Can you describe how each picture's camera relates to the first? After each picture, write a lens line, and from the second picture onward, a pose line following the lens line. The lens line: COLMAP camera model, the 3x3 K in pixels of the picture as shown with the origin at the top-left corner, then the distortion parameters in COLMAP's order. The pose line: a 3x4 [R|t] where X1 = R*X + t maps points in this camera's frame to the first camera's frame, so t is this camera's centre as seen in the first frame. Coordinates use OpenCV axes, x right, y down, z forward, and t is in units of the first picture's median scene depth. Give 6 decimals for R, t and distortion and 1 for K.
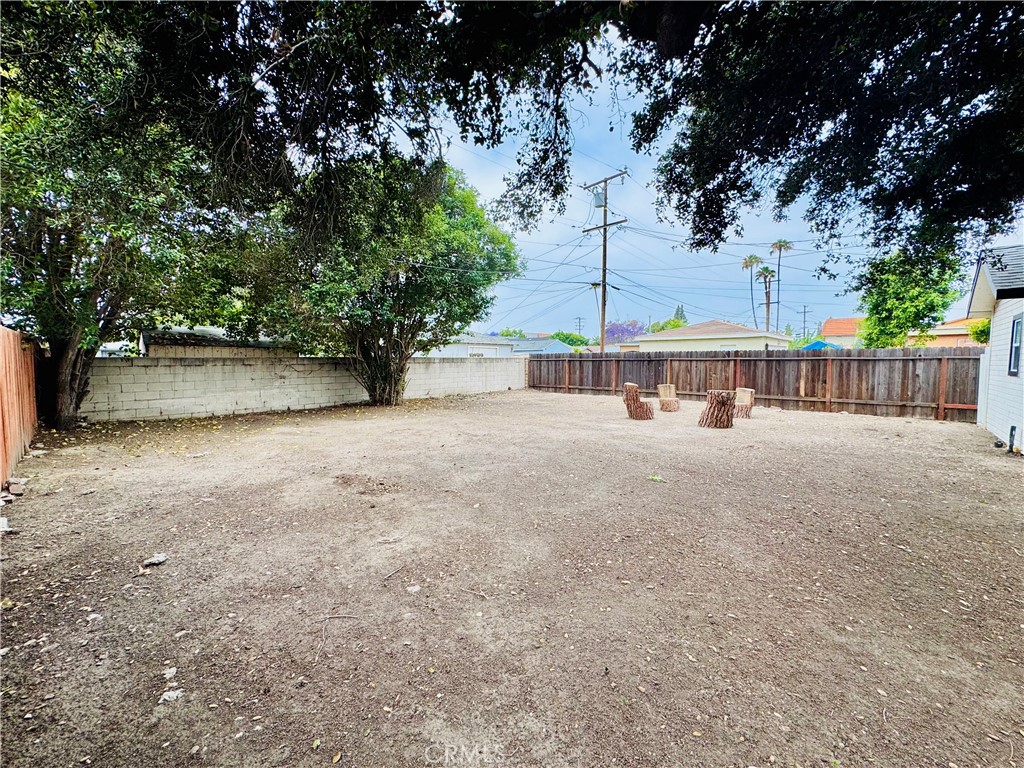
lens RADIAL K [[407.0, 0, 515.7], [0, 407.0, 381.8], [0, 0, 1]] dist [-0.004354, -0.000045]
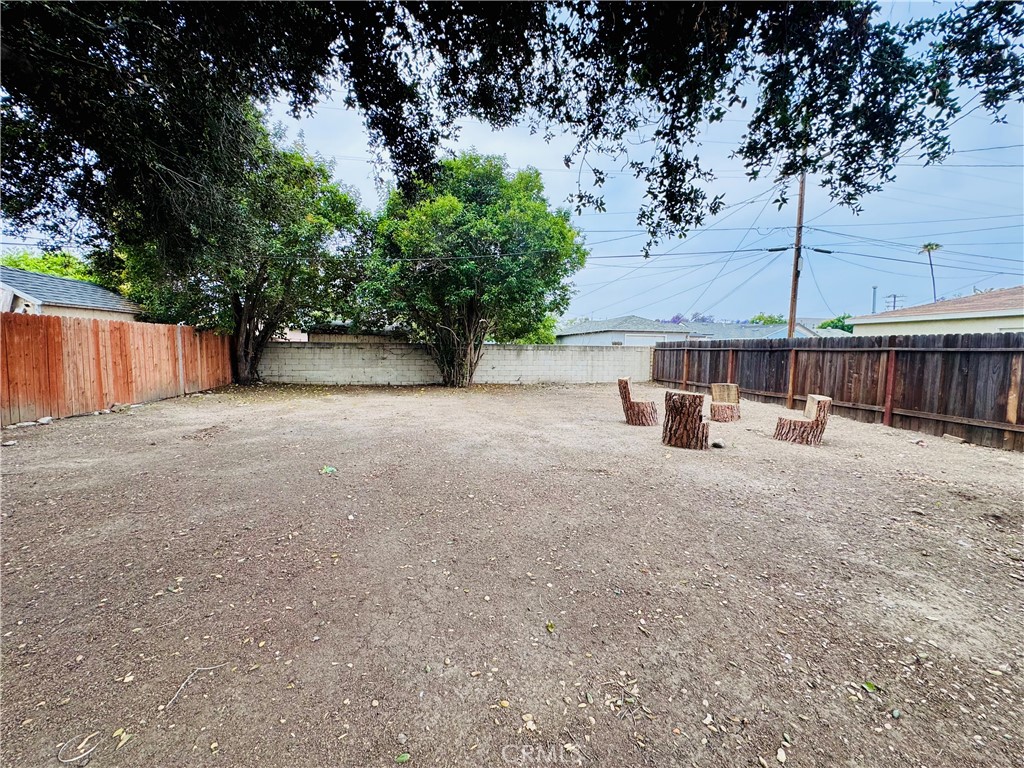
lens RADIAL K [[407.0, 0, 514.4], [0, 407.0, 384.0], [0, 0, 1]] dist [-0.004354, -0.000045]
pose [[0.806061, 0.063991, -0.588363, 0.474997], [-0.046874, 0.997917, 0.044318, -0.006753], [0.589973, -0.008144, 0.807382, 0.197502]]
